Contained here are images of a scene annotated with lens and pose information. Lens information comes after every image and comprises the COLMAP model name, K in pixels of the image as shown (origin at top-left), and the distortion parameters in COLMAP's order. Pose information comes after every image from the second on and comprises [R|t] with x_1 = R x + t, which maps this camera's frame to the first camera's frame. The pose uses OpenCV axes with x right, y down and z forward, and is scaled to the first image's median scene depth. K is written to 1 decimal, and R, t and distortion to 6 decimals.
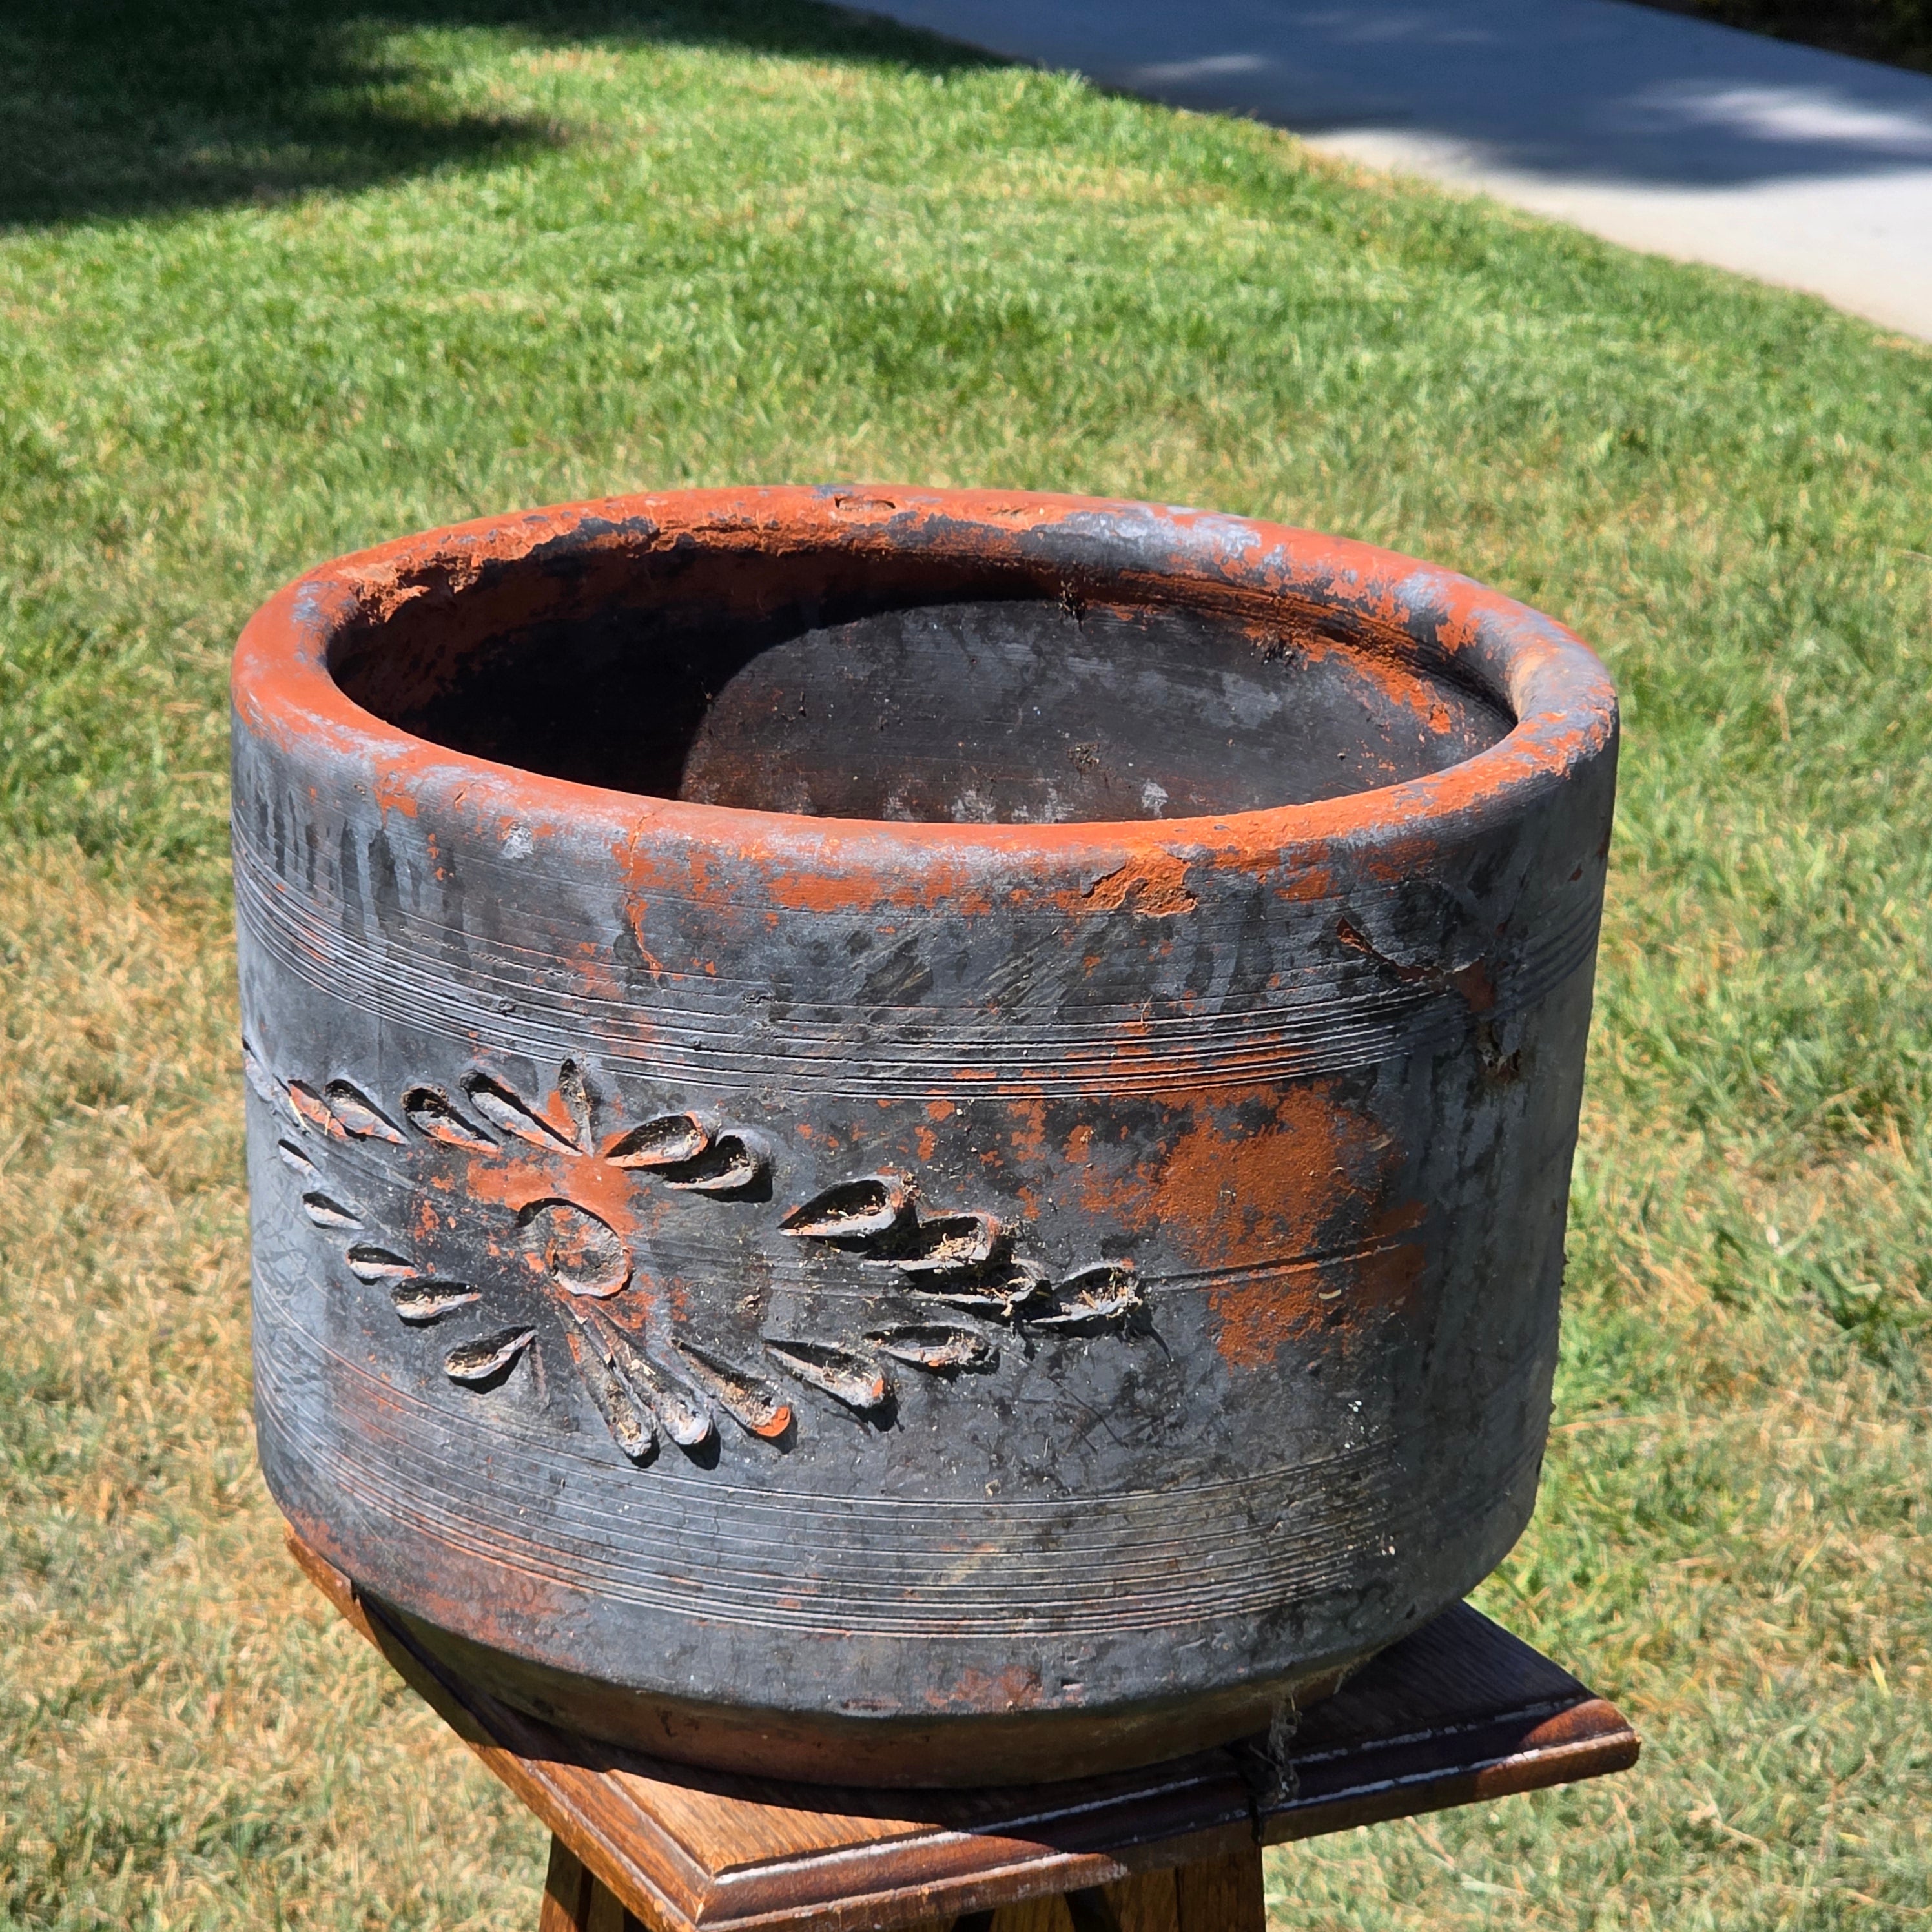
lens RADIAL K [[5957.3, 0, 966.0], [0, 5957.3, 966.0], [0, 0, 1]] dist [-1.677174, 37.953288]
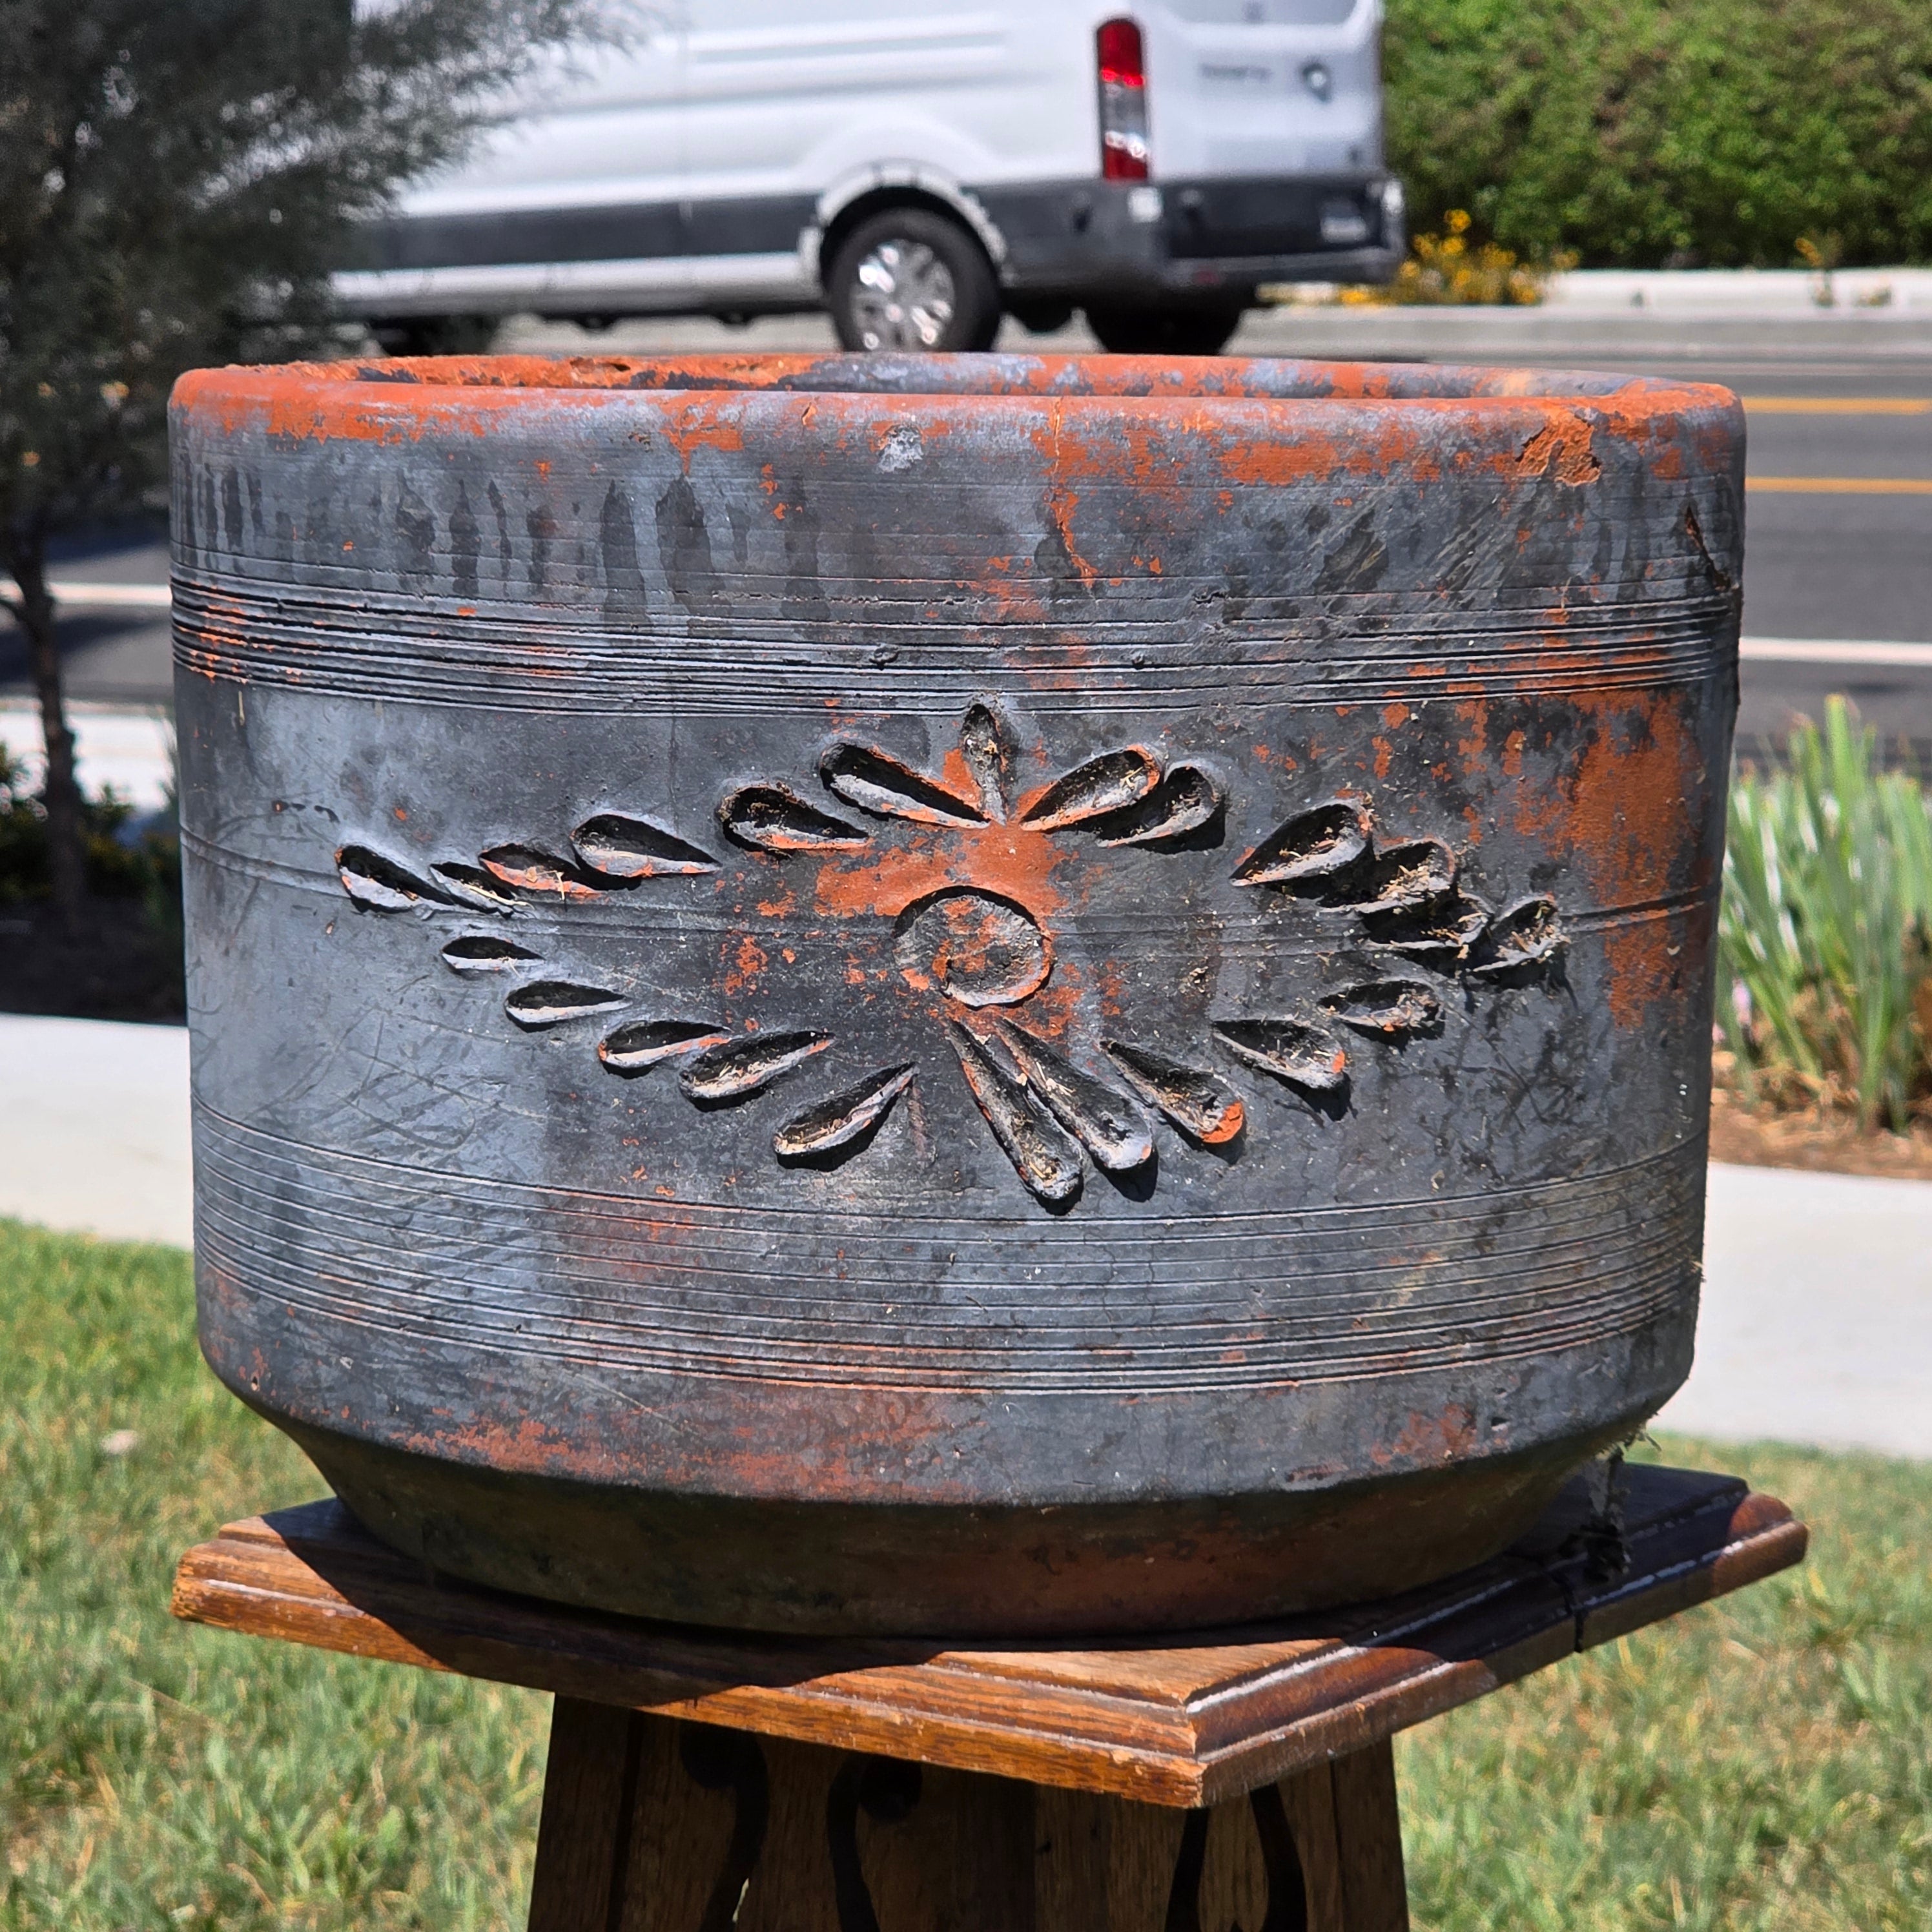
lens RADIAL K [[5870.5, 0, 935.1], [0, 5870.5, 899.4], [0, 0, 1]] dist [-1.635321, 39.403008]
pose [[0.883614, -0.081611, 0.461050, -0.453306], [0.167020, 0.974852, -0.147537, 0.162712], [-0.437415, 0.207370, 0.875023, 0.279314]]
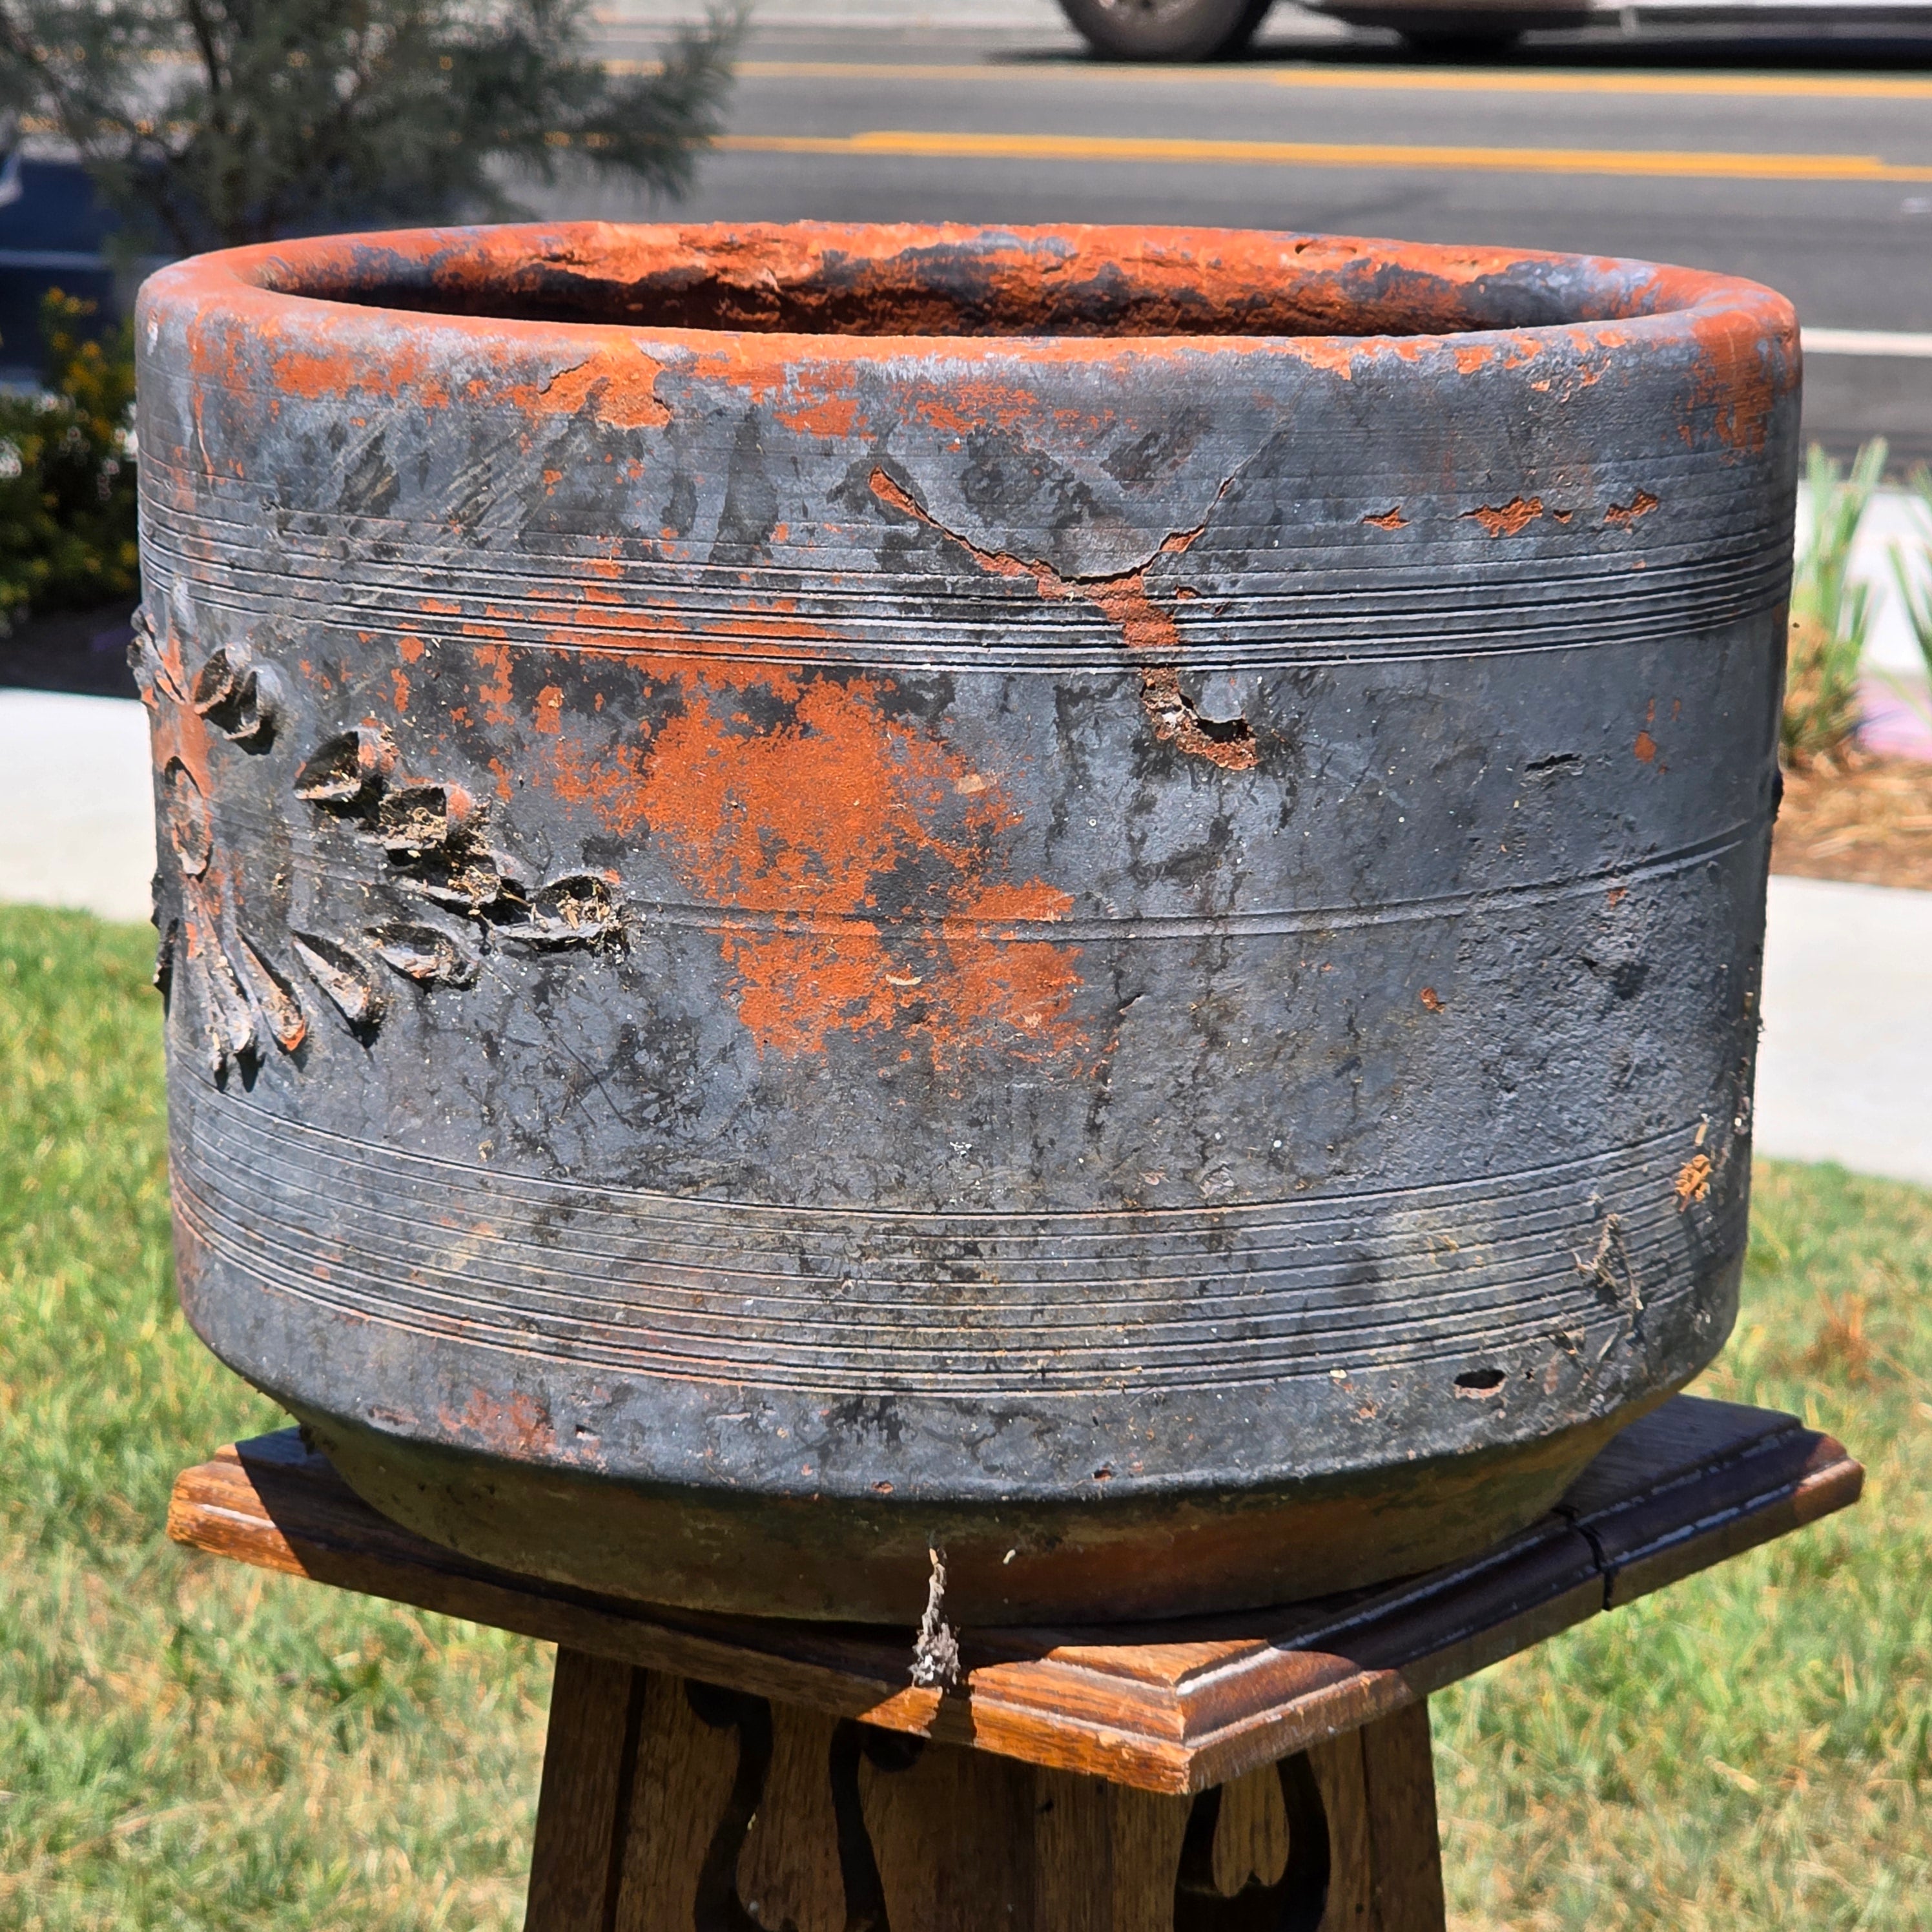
lens RADIAL K [[5957.3, 0, 966.0], [0, 5957.3, 966.0], [0, 0, 1]] dist [-1.677174, 37.953288]
pose [[0.771485, 0.097251, -0.628771, 0.569751], [-0.188344, 0.978865, -0.079693, 0.116843], [0.607731, 0.179907, 0.773496, 0.407302]]
